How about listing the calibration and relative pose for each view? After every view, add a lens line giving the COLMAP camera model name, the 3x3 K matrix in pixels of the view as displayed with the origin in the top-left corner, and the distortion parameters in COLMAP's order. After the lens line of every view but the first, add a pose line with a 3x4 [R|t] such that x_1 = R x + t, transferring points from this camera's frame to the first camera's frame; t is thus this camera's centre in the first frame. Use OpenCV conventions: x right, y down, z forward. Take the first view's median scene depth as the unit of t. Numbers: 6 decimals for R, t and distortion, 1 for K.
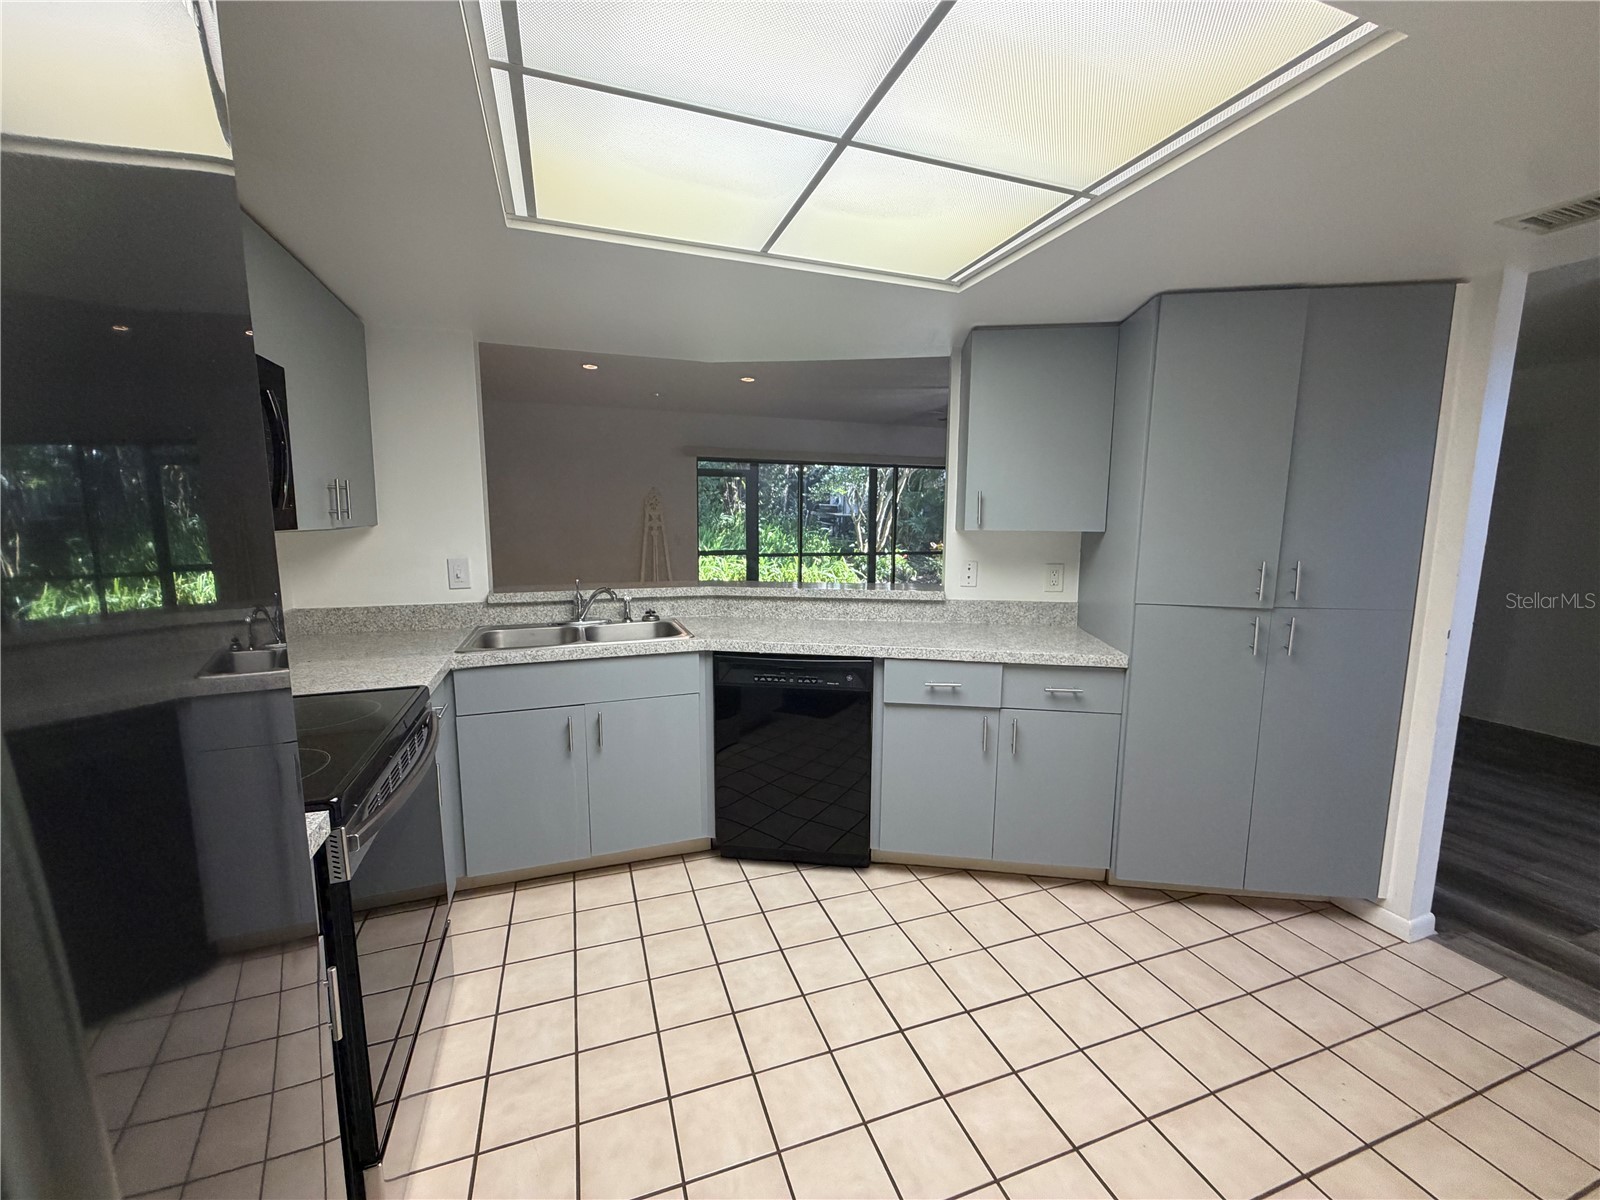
lens RADIAL K [[632.2, 0, 798.8], [0, 632.2, 598.8], [0, 0, 1]] dist [-0.003157, 0.000922]
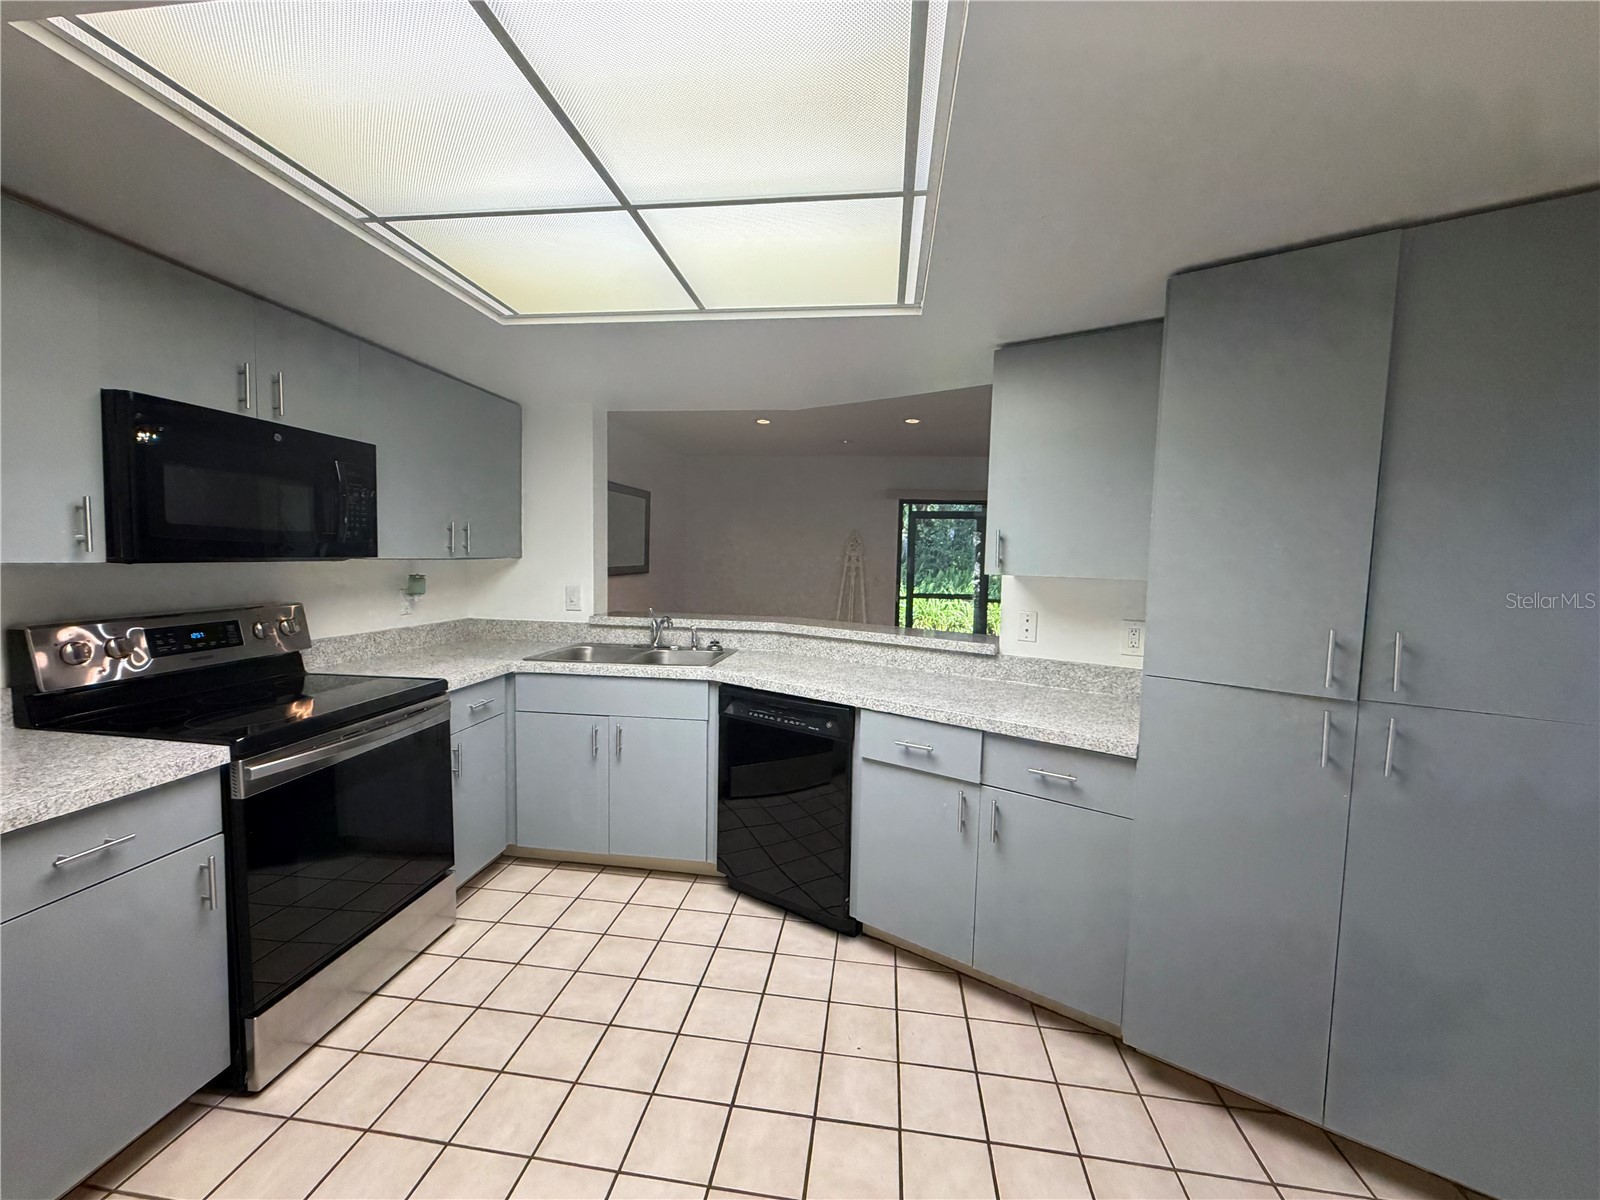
lens RADIAL K [[632.2, 0, 801.5], [0, 632.2, 600.6], [0, 0, 1]] dist [-0.003157, 0.000922]
pose [[0.889574, 0.045979, -0.454471, 0.459728], [-0.075328, 0.996066, -0.046674, -0.013017], [0.450537, 0.075755, 0.889538, 0.119682]]
